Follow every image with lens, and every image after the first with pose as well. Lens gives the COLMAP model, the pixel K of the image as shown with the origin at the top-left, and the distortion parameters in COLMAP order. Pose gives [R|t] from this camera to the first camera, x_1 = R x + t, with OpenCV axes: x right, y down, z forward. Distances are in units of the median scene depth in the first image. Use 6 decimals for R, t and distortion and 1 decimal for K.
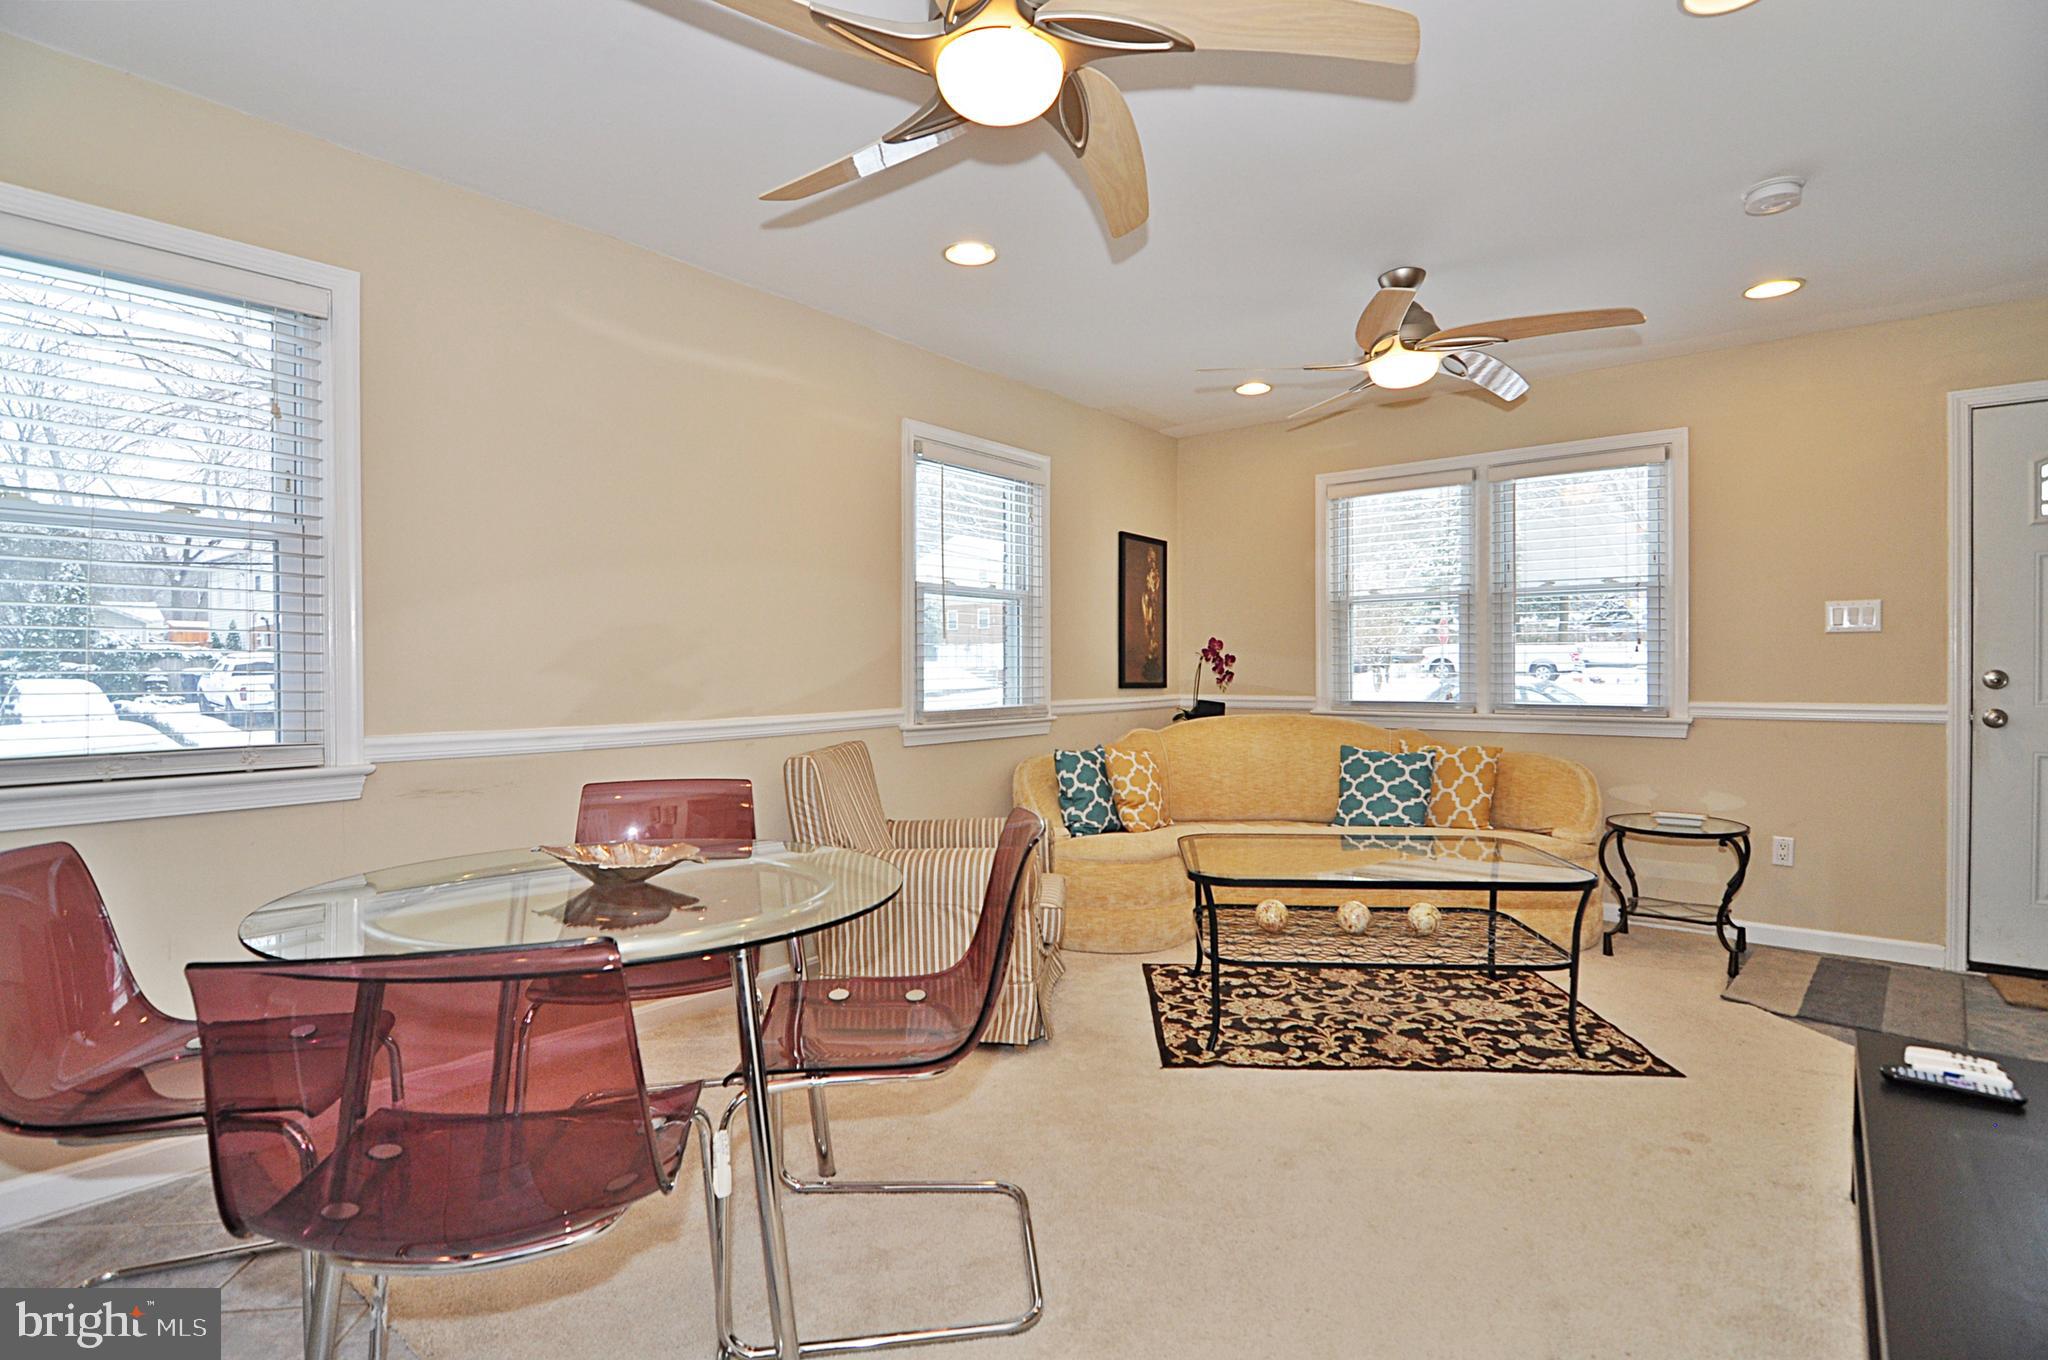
lens RADIAL K [[981.4, 0, 1032.8], [0, 981.4, 680.1], [0, 0, 1]] dist [-0.020613, -0.000889]
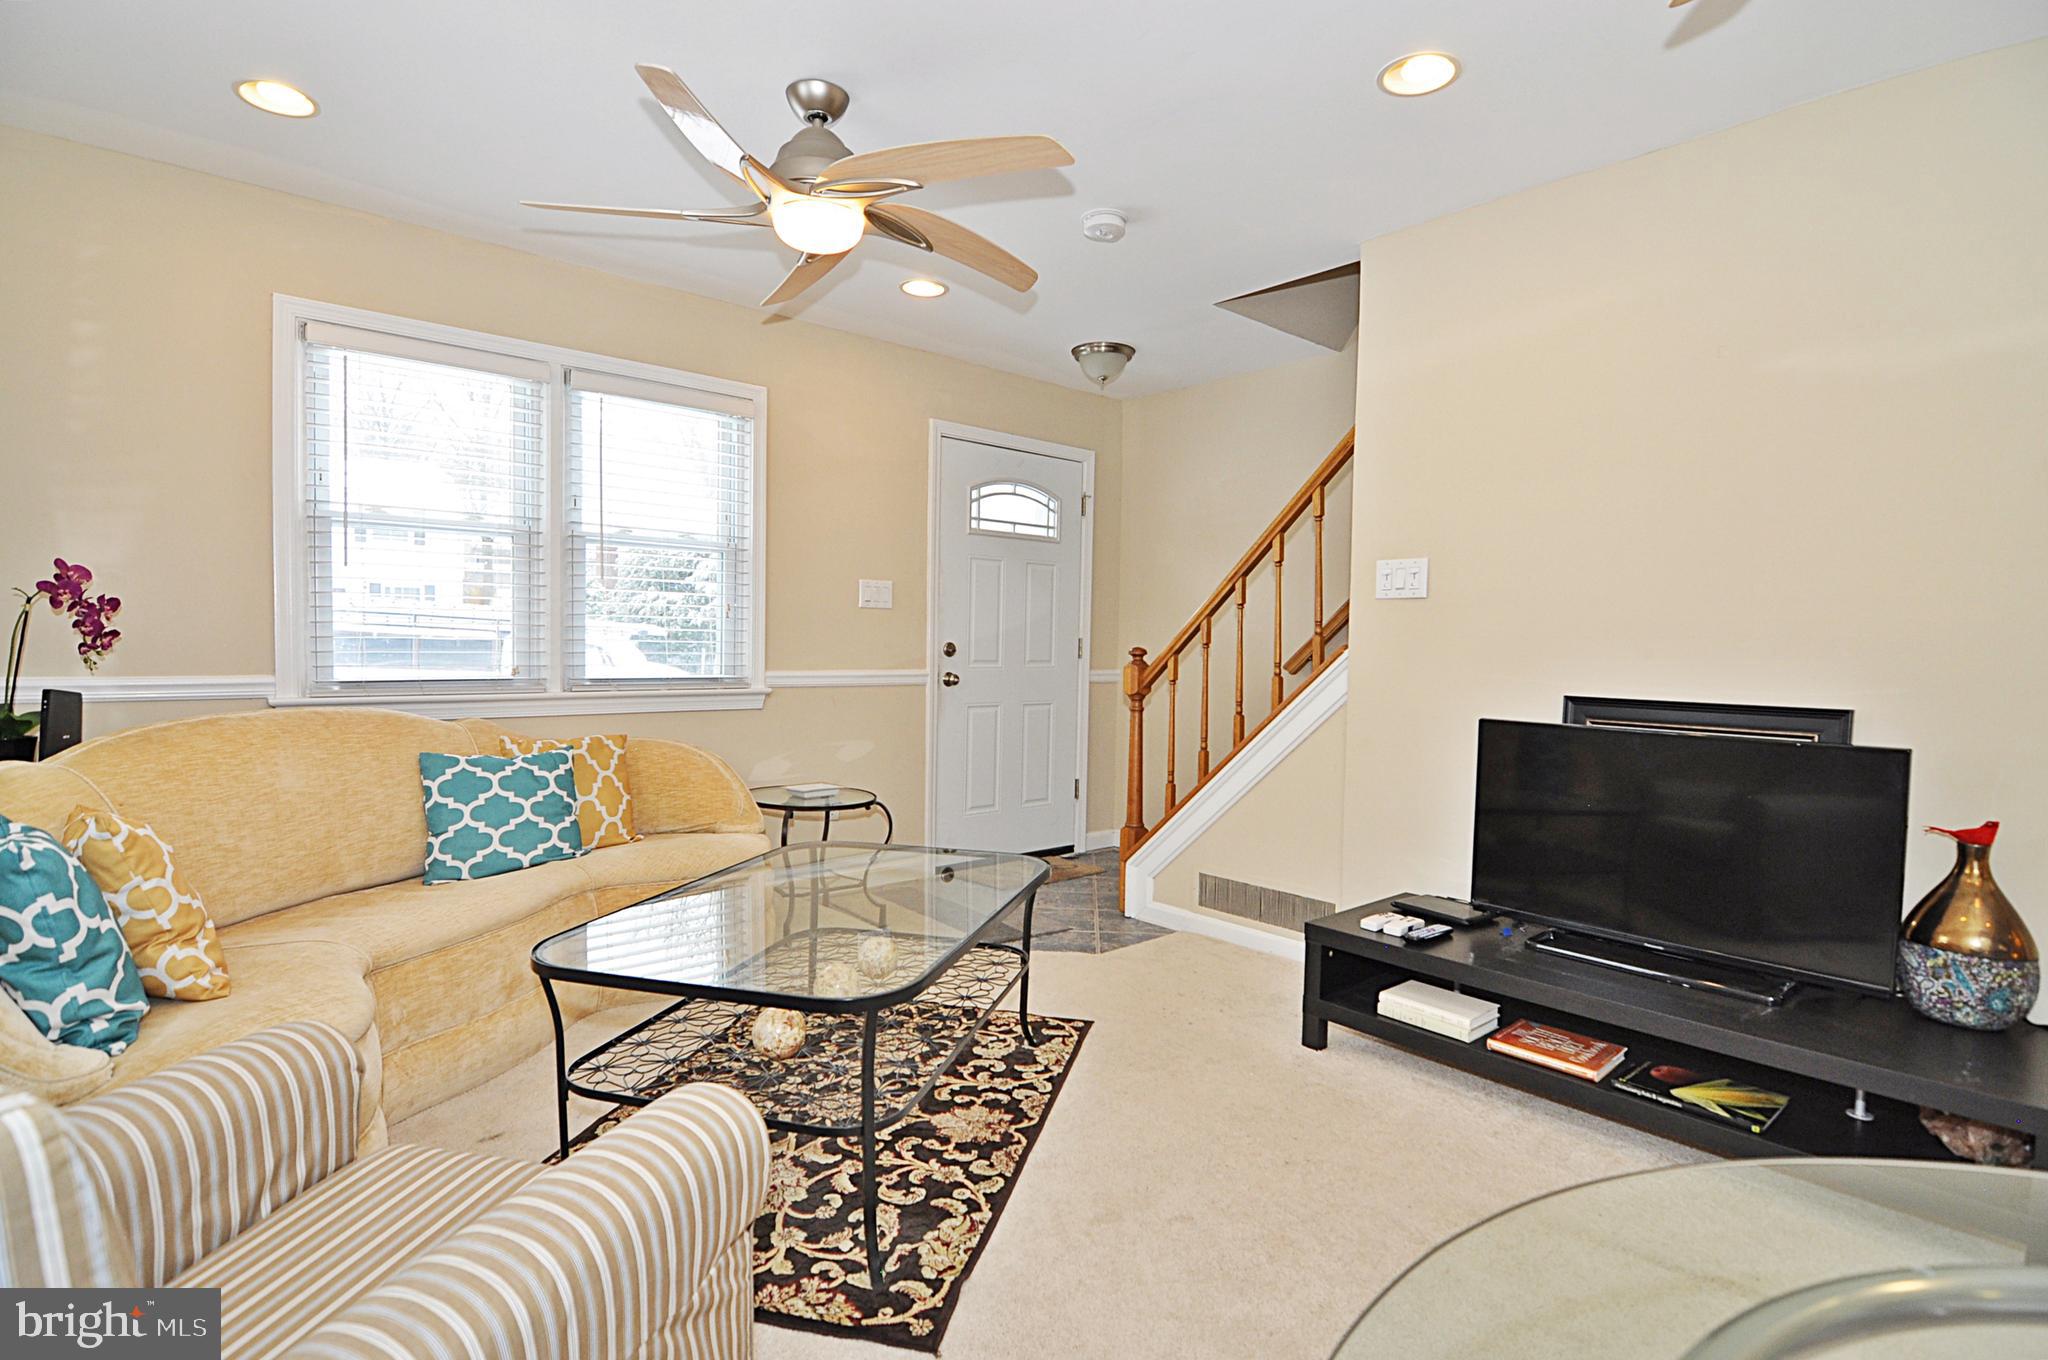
lens RADIAL K [[997.4, 0, 1024.0], [0, 997.4, 680.0], [0, 0, 1]] dist [-0.018128, -0.000927]
pose [[0.172933, -0.031821, 0.984419, -0.266200], [-0.005268, 0.999434, 0.033232, -0.003361], [-0.984920, -0.010933, 0.172667, 0.573270]]
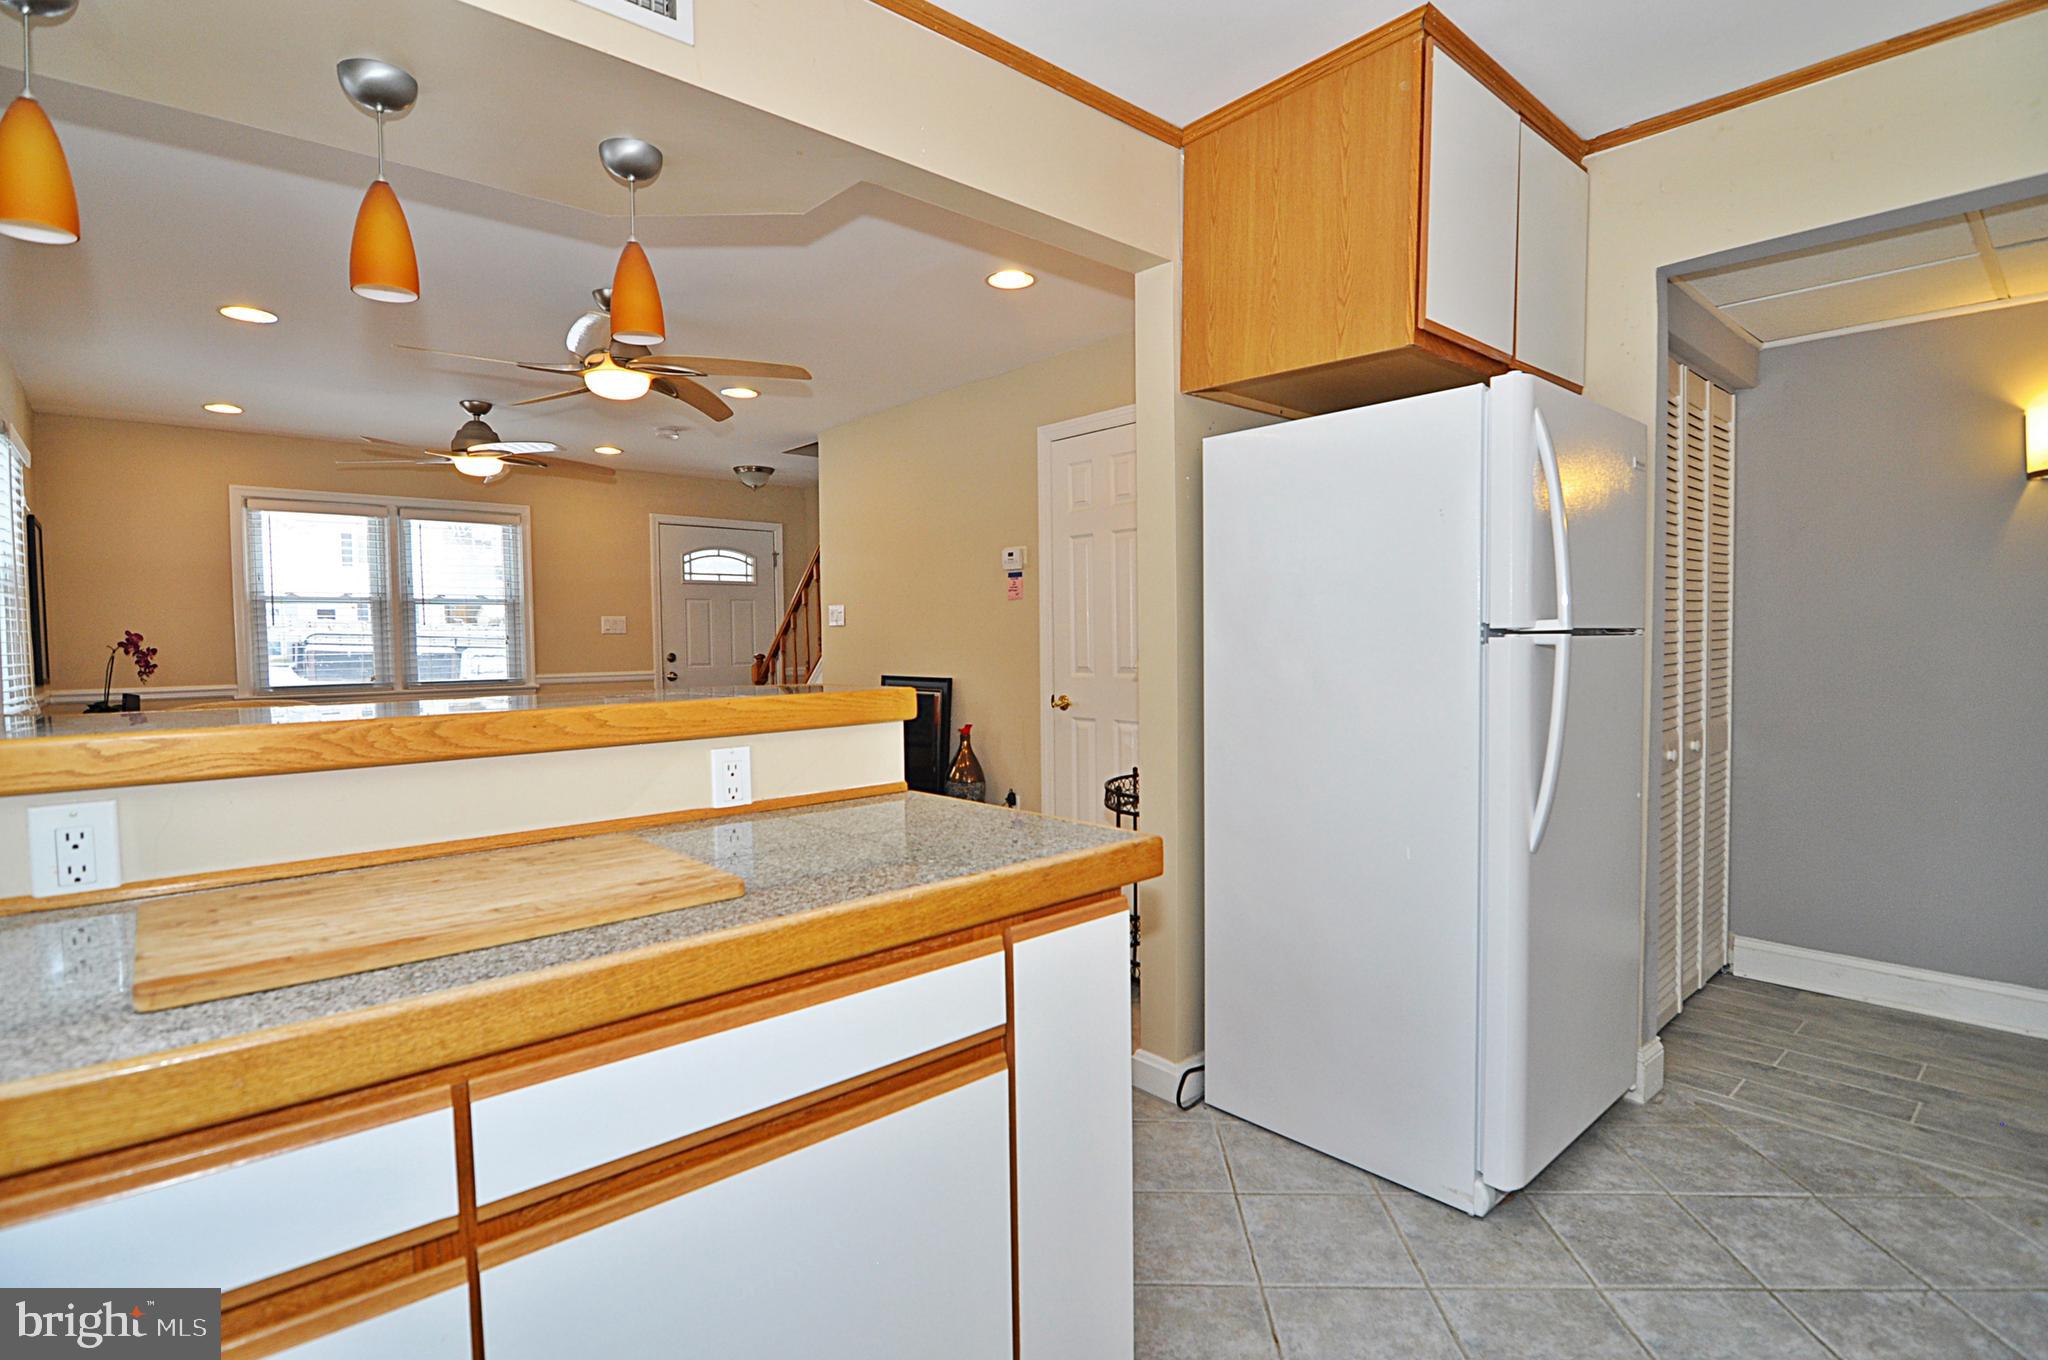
lens RADIAL K [[981.4, 0, 1032.8], [0, 981.4, 680.1], [0, 0, 1]] dist [-0.020613, -0.000889]
pose [[0.154059, -0.041312, 0.987198, -0.824029], [0.025050, 0.998968, 0.037895, -0.009481], [-0.987744, 0.018891, 0.154934, -0.083095]]
